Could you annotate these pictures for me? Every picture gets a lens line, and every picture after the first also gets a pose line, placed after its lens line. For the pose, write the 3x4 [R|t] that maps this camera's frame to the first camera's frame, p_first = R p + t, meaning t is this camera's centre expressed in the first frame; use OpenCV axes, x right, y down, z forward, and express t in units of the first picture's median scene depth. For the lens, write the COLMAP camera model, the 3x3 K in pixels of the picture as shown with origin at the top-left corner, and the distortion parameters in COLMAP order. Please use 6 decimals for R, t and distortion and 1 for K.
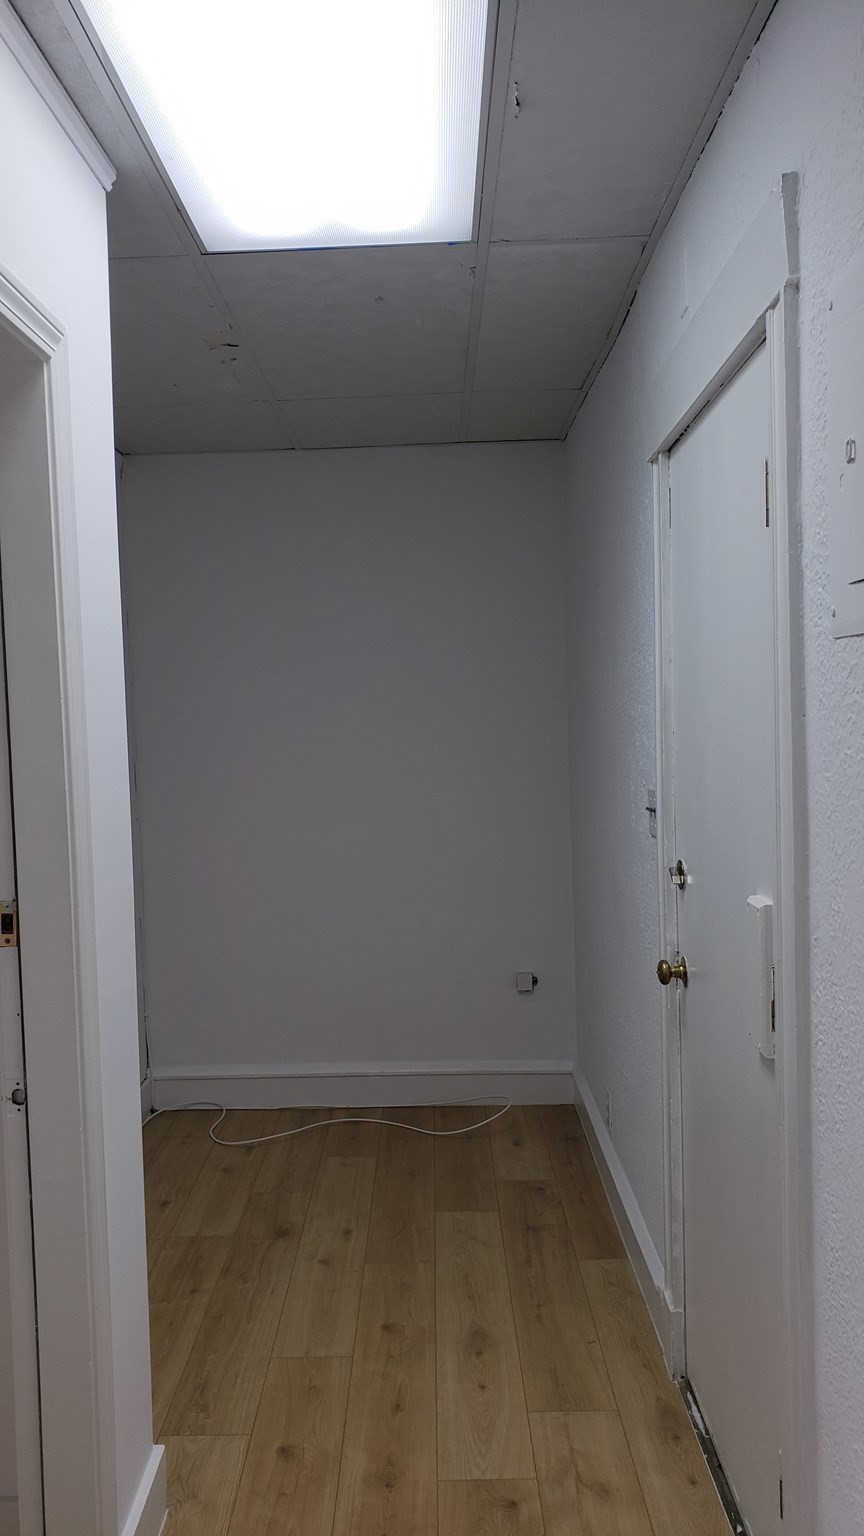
lens RADIAL K [[1222.2, 0, 432.0], [0, 1222.2, 768.0], [0, 0, 1]] dist [0.017107, 0.044653]
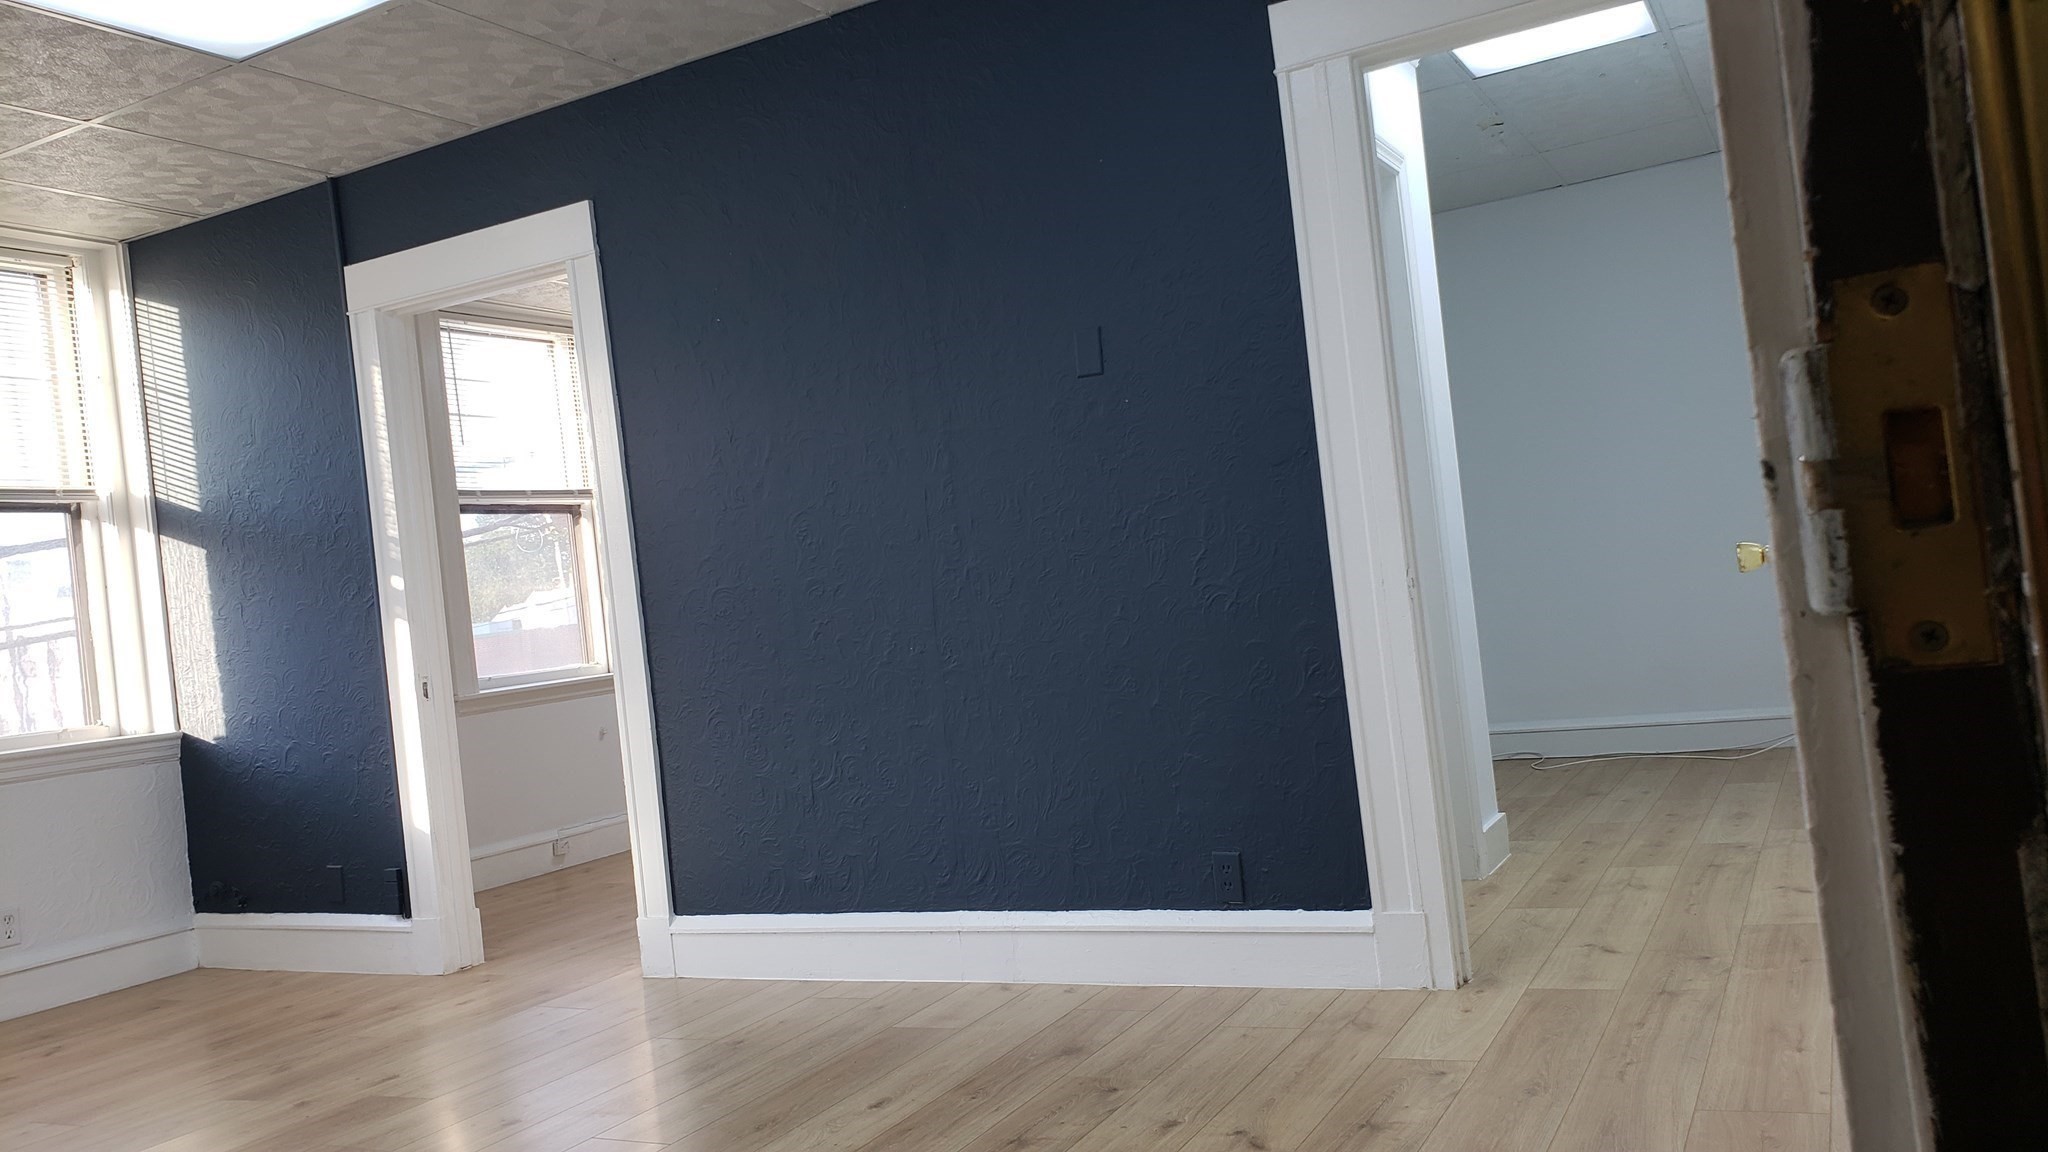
lens RADIAL K [[1629.5, 0, 1024.0], [0, 1629.5, 576.0], [0, 0, 1]] dist [0.017107, 0.044653]
pose [[0.884900, -0.077381, -0.459309, 0.160611], [0.060532, 0.996846, -0.051322, 0.212231], [0.461831, 0.017612, 0.886793, -0.818642]]
